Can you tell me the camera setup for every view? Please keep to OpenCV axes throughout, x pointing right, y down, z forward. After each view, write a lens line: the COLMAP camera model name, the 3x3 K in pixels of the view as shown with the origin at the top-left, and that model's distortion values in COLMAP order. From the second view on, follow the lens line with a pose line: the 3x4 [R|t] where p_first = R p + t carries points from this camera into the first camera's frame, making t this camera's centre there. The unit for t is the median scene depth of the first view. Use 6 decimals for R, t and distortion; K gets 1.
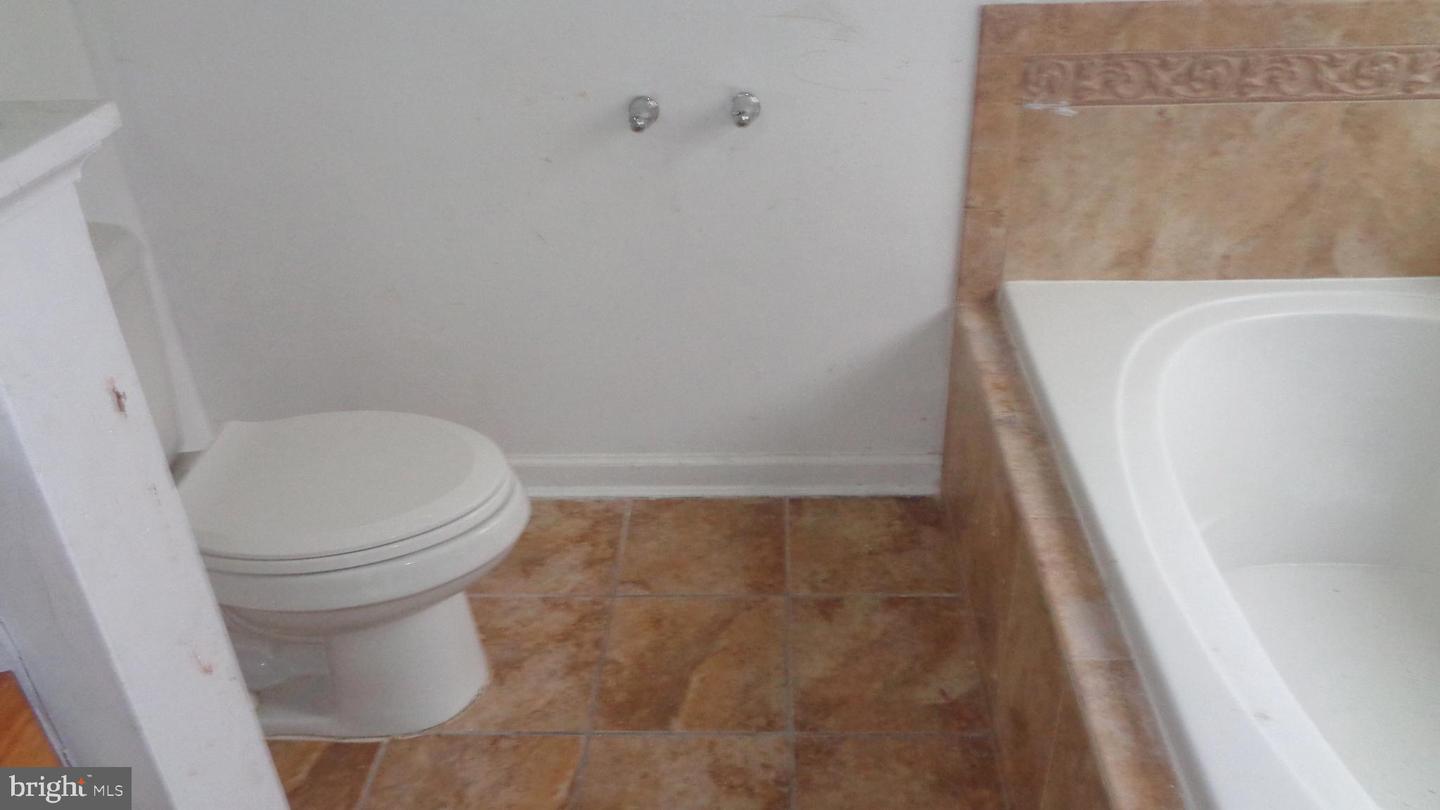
lens RADIAL K [[1124.8, 0, 725.5], [0, 1124.8, 416.4], [0, 0, 1]] dist [-0.000746, 0.027291]
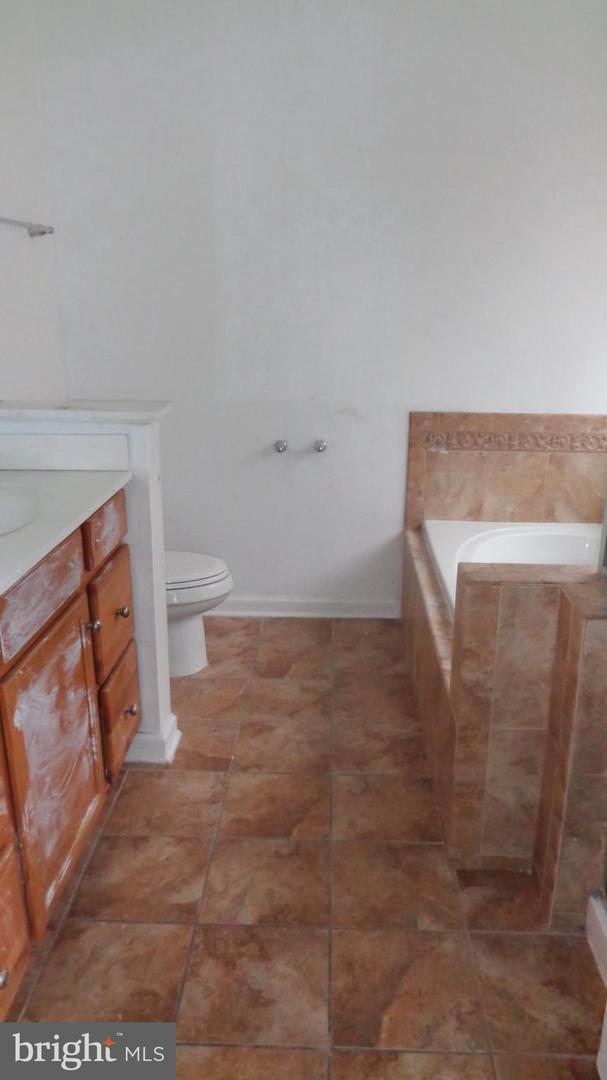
lens RADIAL K [[843.6, 0, 302.3], [0, 843.6, 537.5], [0, 0, 1]] dist [-0.000746, 0.027291]
pose [[0.999357, 0.035435, 0.005506, -0.027189], [-0.032854, 0.966268, -0.255435, 0.416482], [-0.014372, 0.255089, 0.966811, -0.805721]]
